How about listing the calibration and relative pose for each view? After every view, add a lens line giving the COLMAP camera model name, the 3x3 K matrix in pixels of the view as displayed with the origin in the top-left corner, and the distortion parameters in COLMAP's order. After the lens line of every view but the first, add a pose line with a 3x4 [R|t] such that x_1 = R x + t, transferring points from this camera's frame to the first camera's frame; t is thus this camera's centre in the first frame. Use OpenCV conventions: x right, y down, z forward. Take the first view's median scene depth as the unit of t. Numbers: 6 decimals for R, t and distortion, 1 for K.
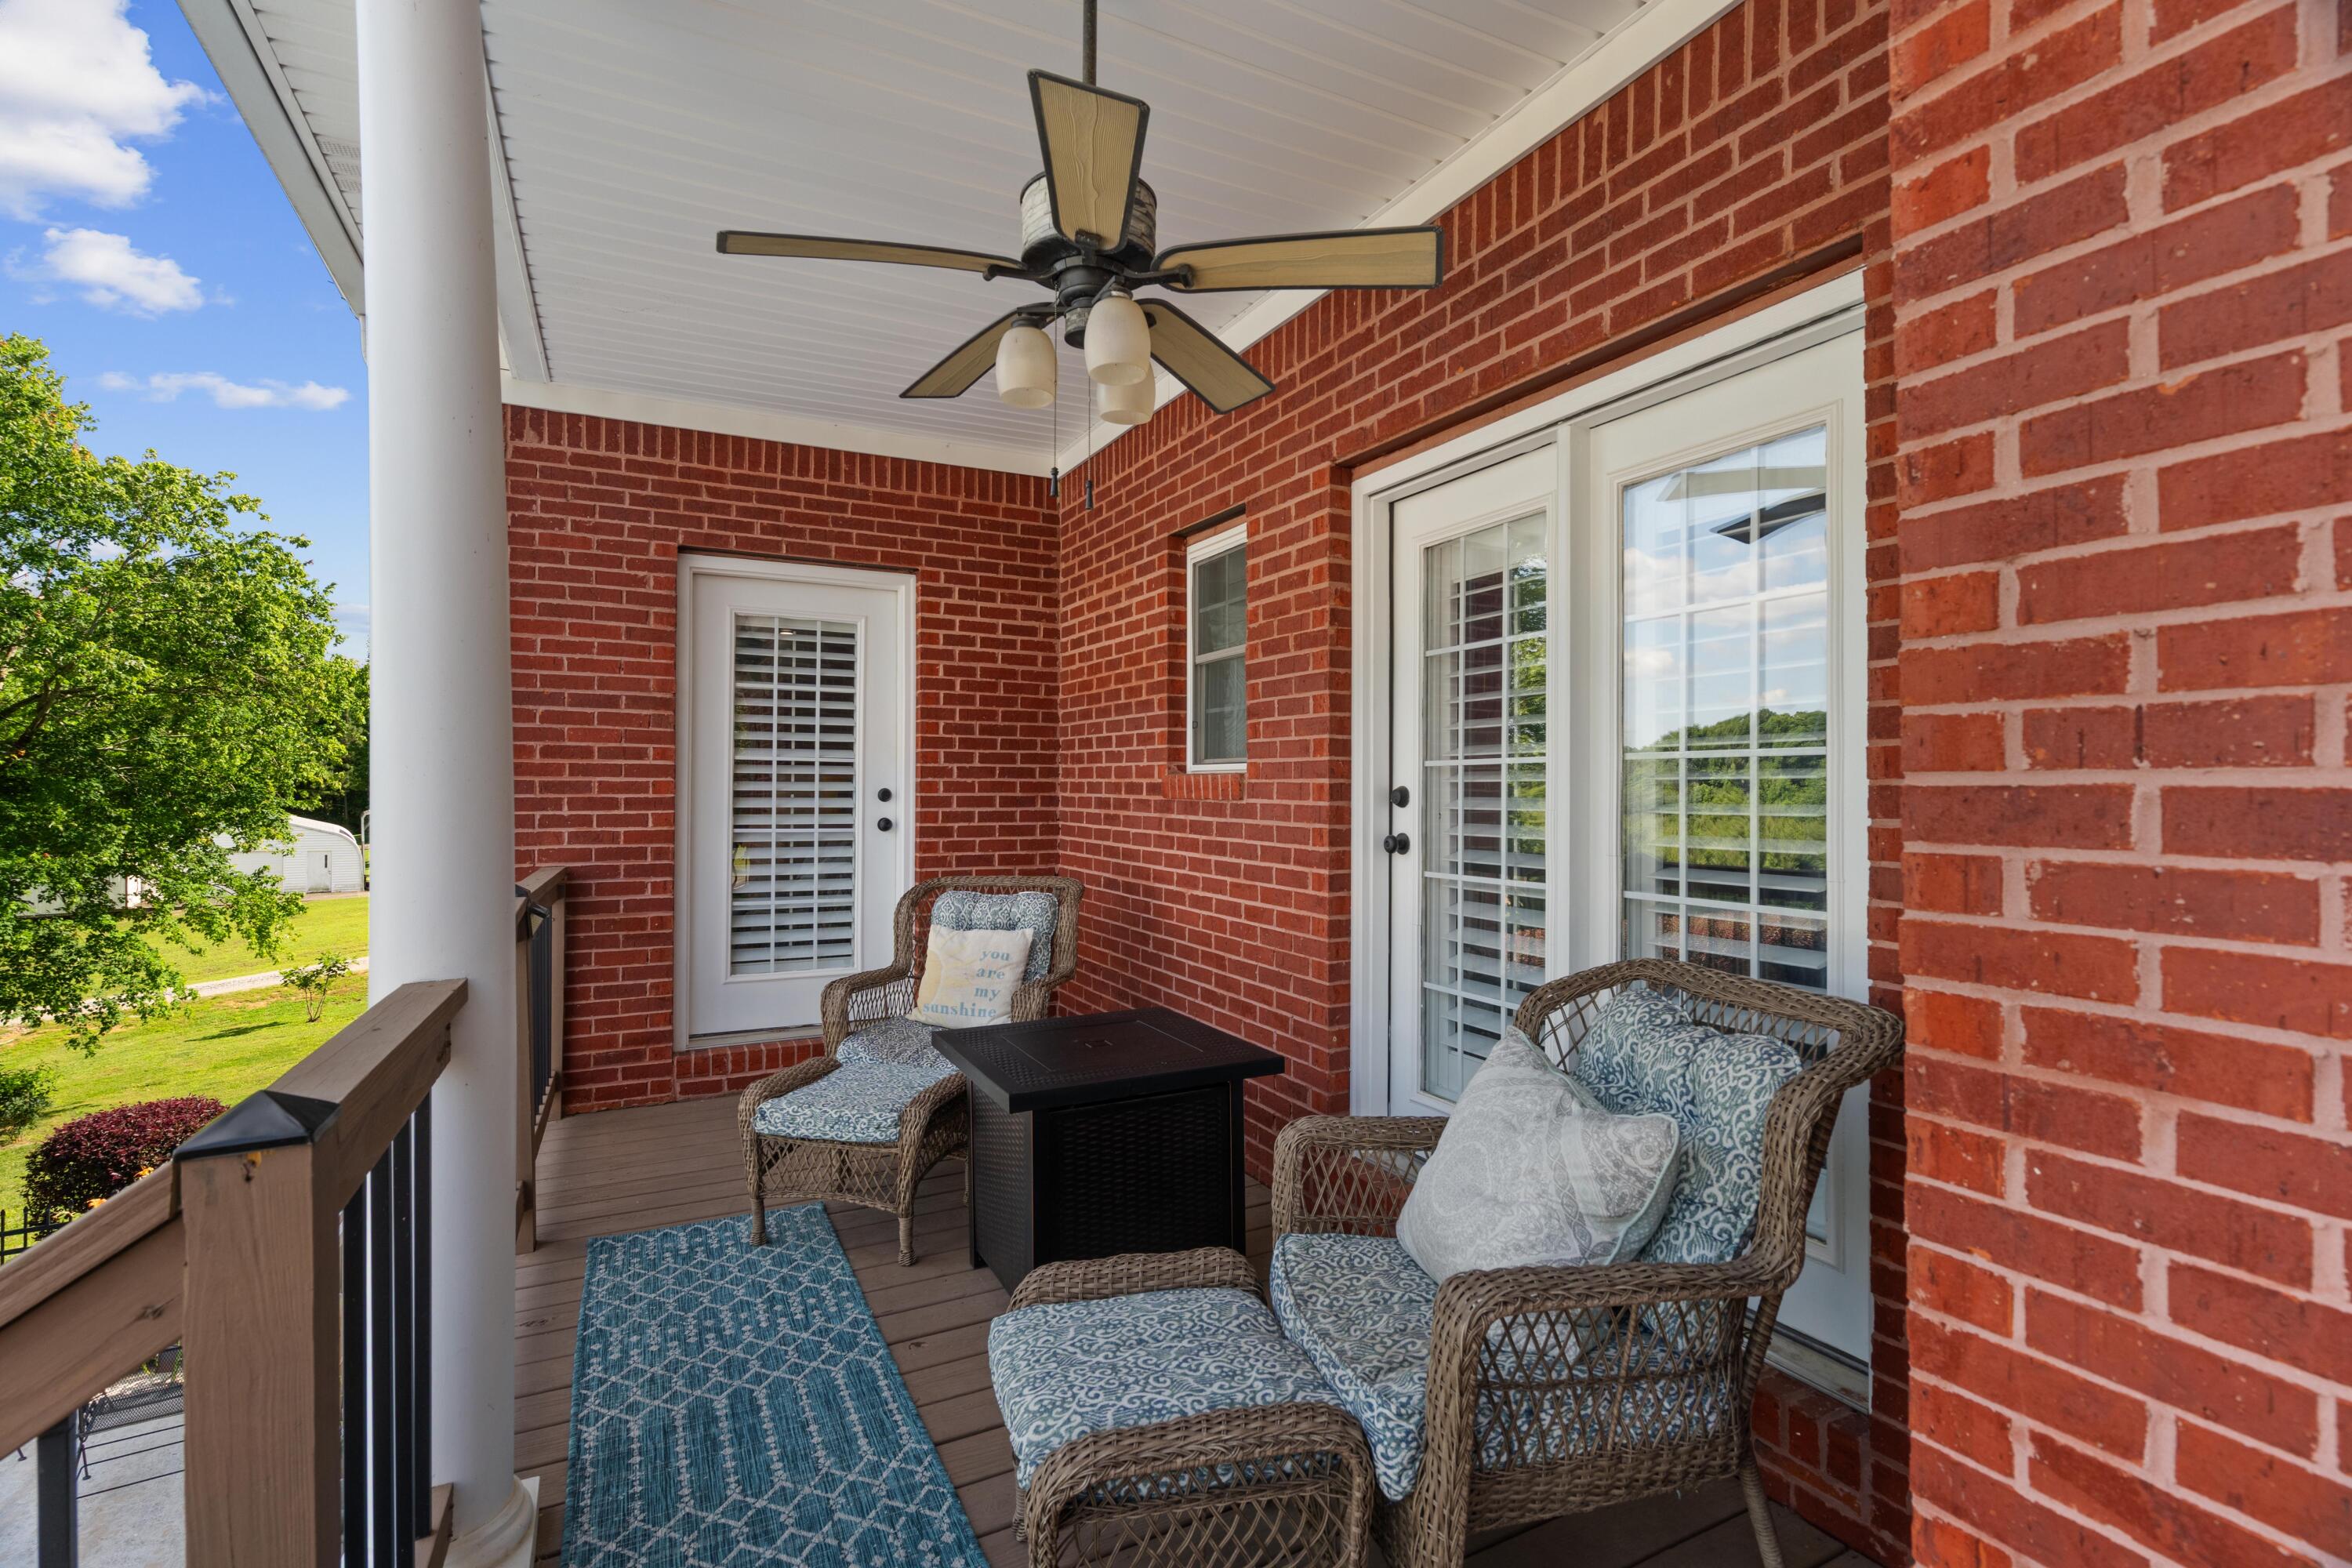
lens RADIAL K [[1064.8, 0, 1171.8], [0, 1064.8, 781.2], [0, 0, 1]] dist [0.000261, 0.000503]
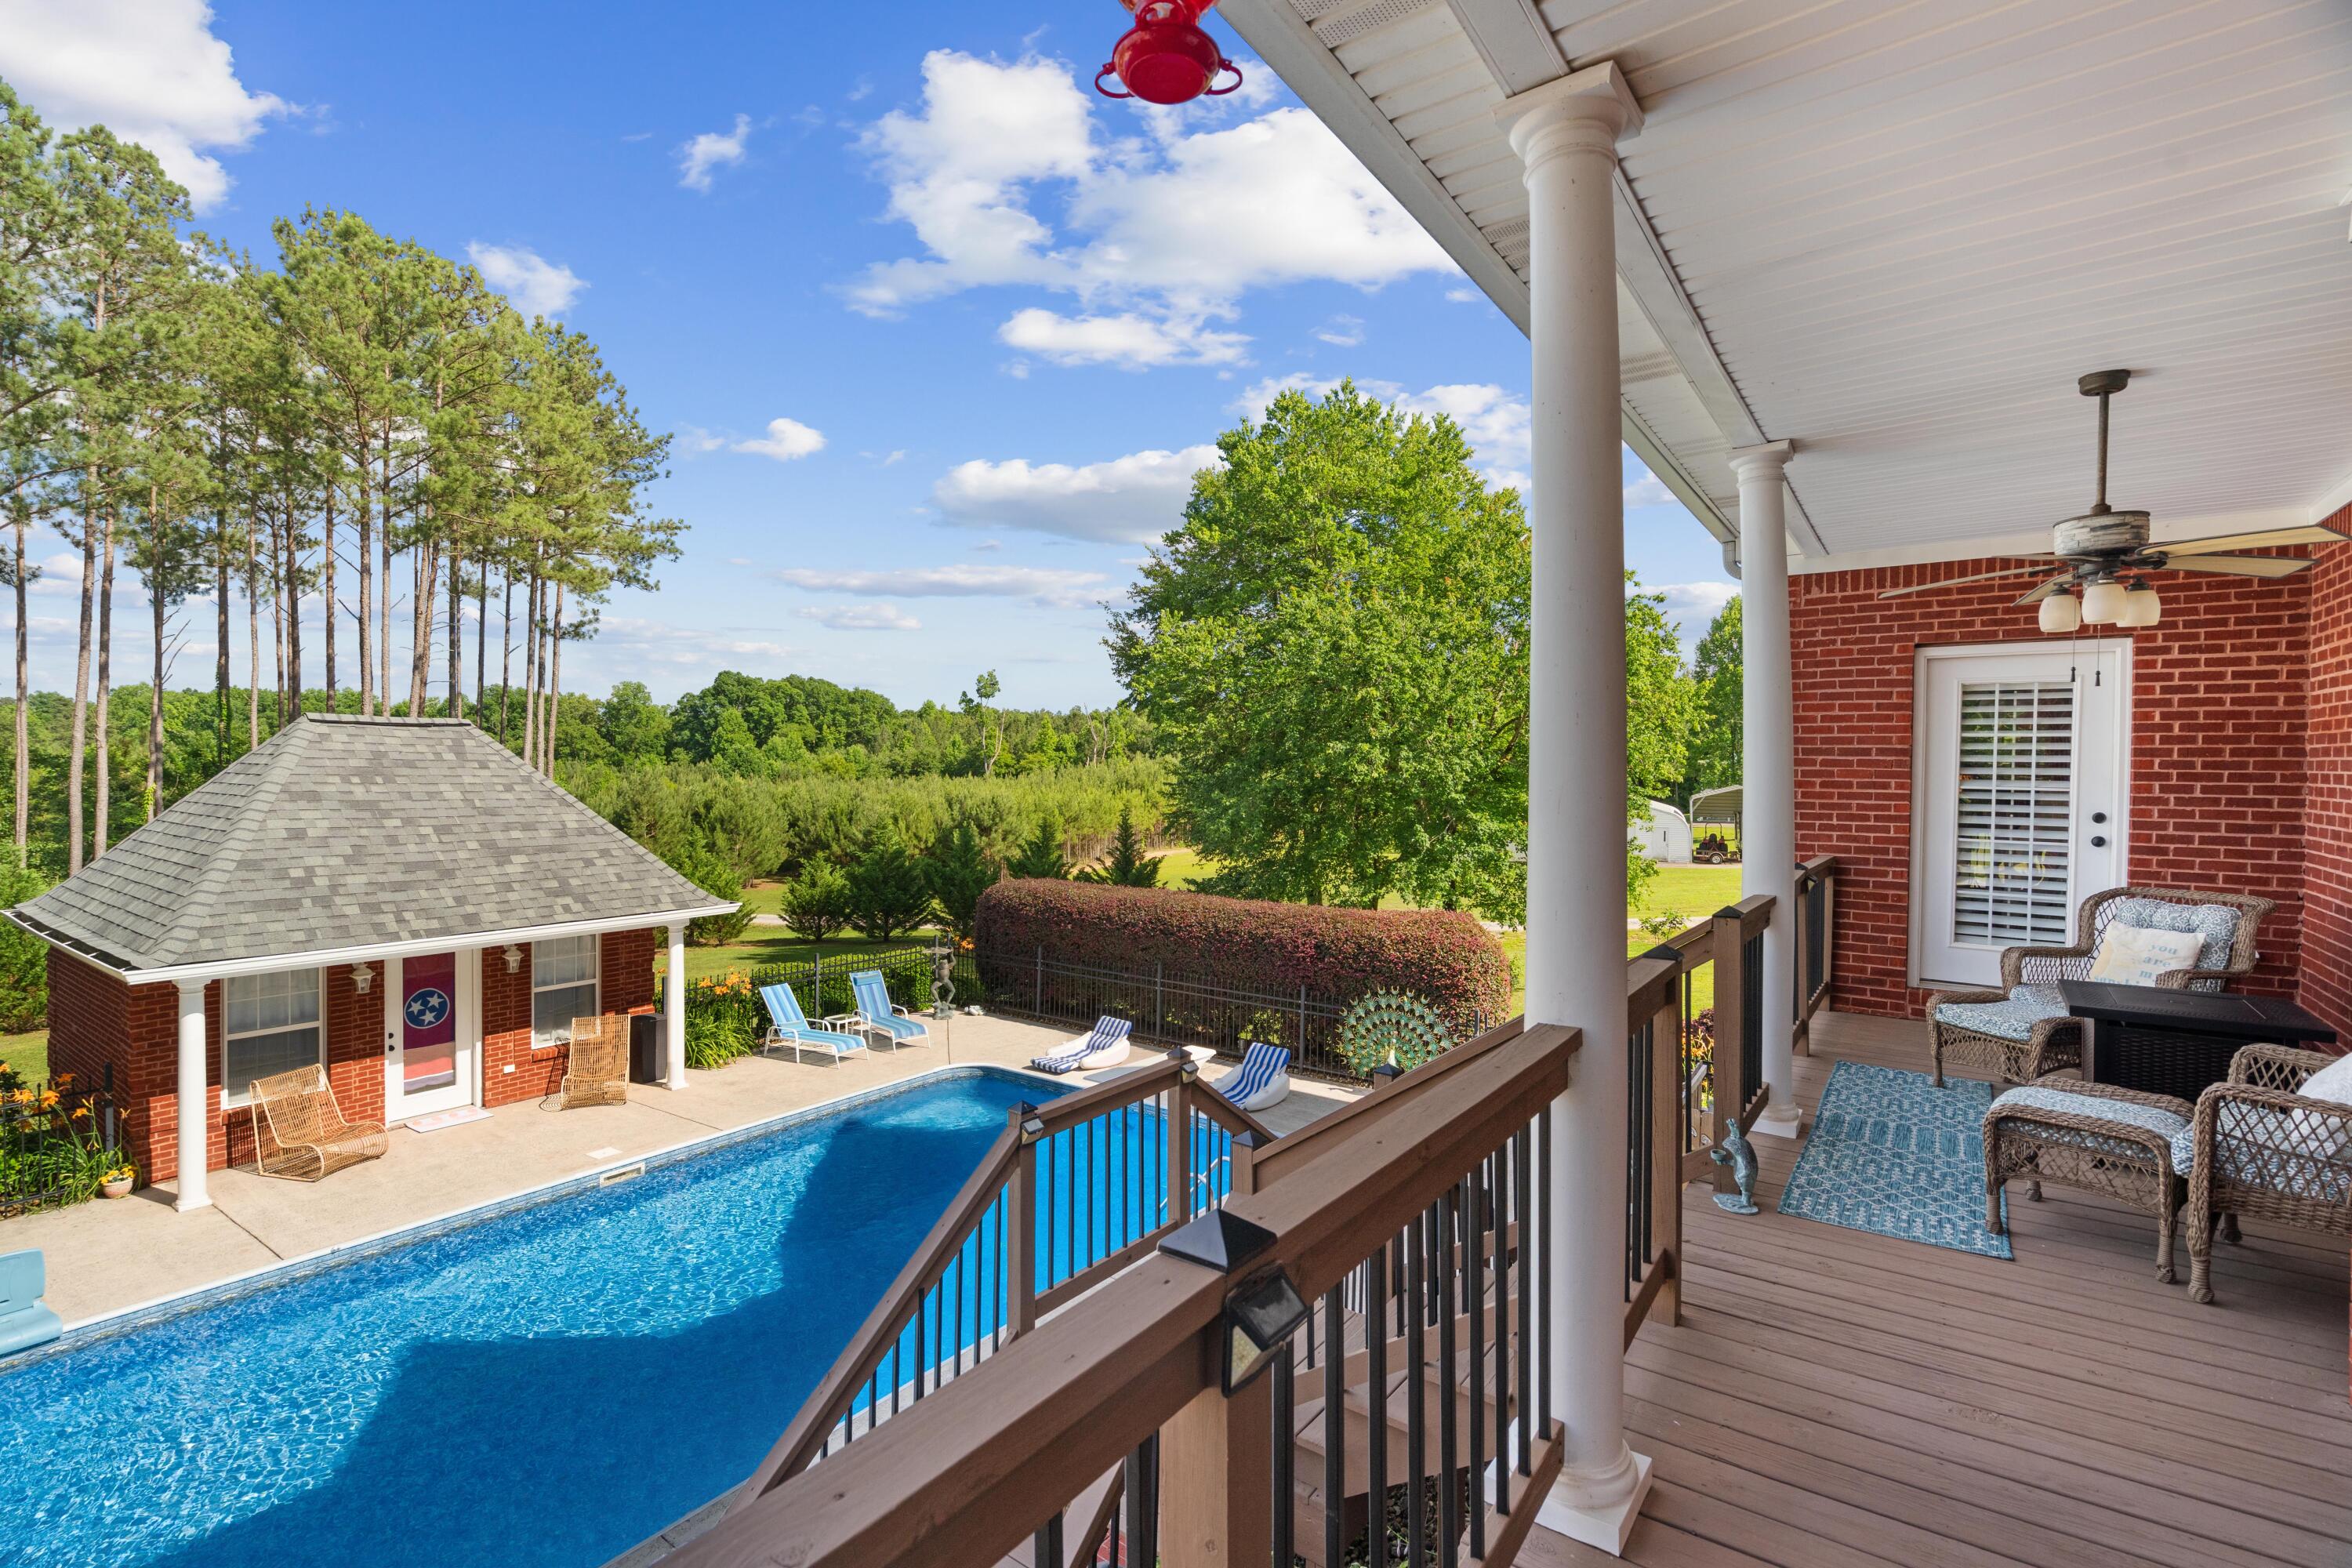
lens RADIAL K [[1064.8, 0, 1171.8], [0, 1064.8, 781.2], [0, 0, 1]] dist [0.000261, 0.000503]
pose [[0.452579, 0.013648, -0.891620, 0.386530], [-0.000886, 0.999889, 0.014855, -0.052549], [0.891724, -0.005933, 0.452541, -0.583337]]
